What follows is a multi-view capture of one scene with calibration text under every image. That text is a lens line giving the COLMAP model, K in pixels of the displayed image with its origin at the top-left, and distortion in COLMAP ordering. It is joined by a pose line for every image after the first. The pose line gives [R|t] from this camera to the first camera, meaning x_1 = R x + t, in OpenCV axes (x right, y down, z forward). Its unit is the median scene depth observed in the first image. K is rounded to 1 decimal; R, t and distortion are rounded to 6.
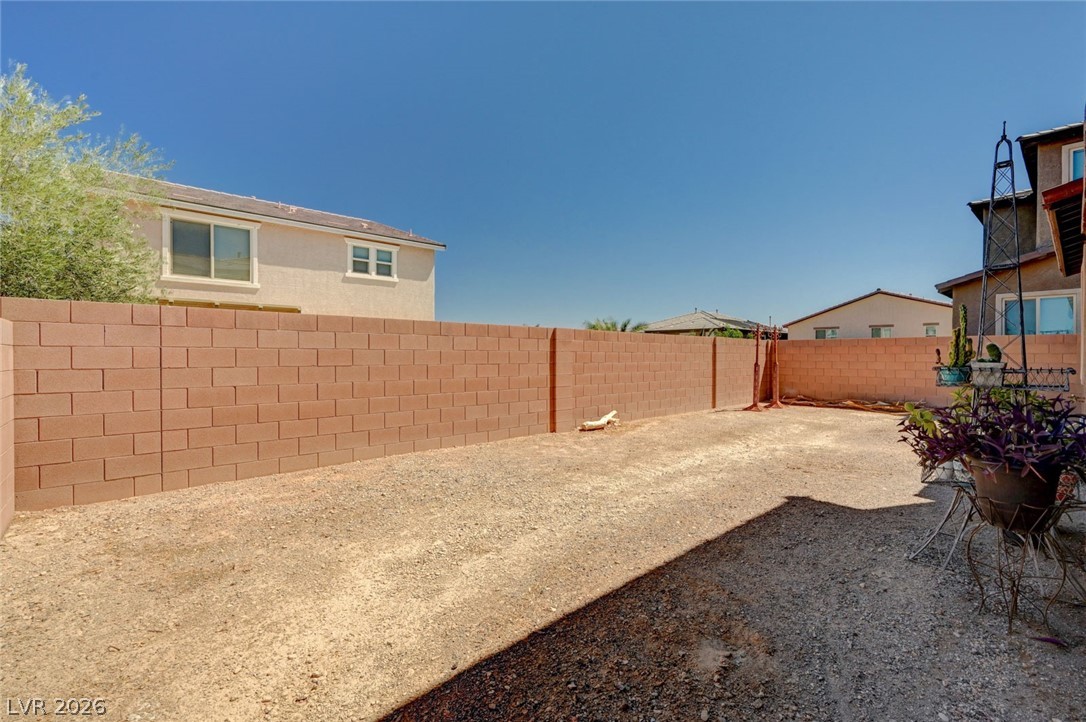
lens RADIAL K [[495.1, 0, 547.4], [0, 495.1, 359.5], [0, 0, 1]] dist [0.006051, 0.000741]
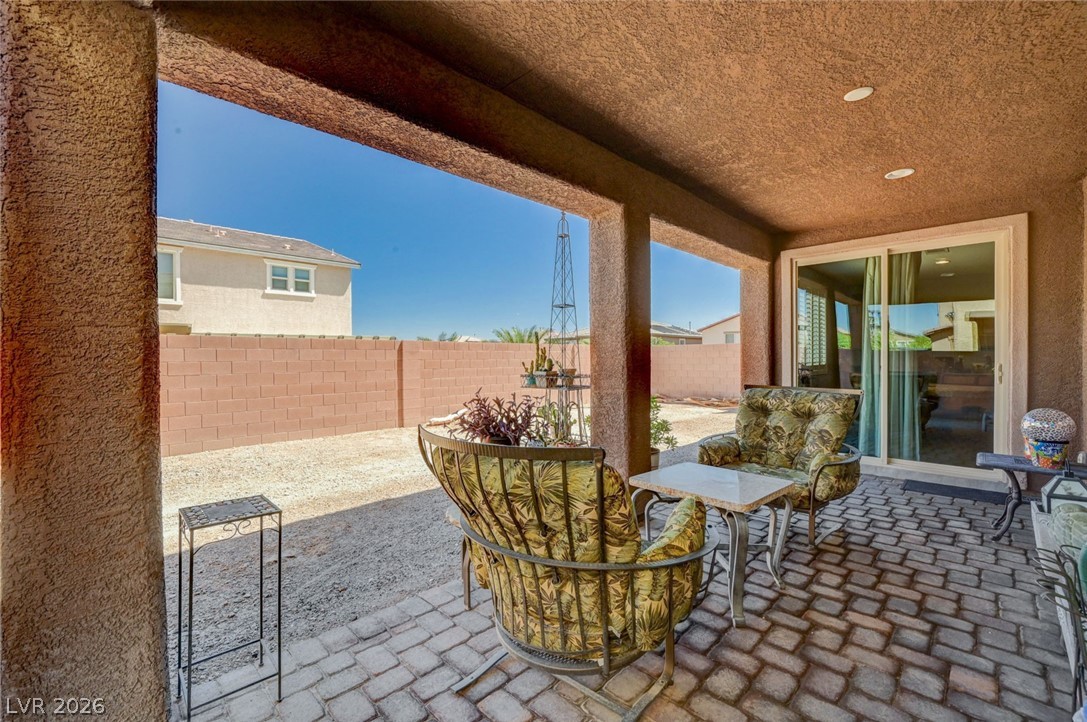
lens RADIAL K [[473.9, 0, 538.9], [0, 473.9, 362.3], [0, 0, 1]] dist [-0.001289, -0.000095]
pose [[0.999638, -0.010609, 0.024724, 0.196449], [0.010549, 0.999941, 0.002569, -0.006320], [-0.024750, -0.002307, 0.999691, -0.098432]]
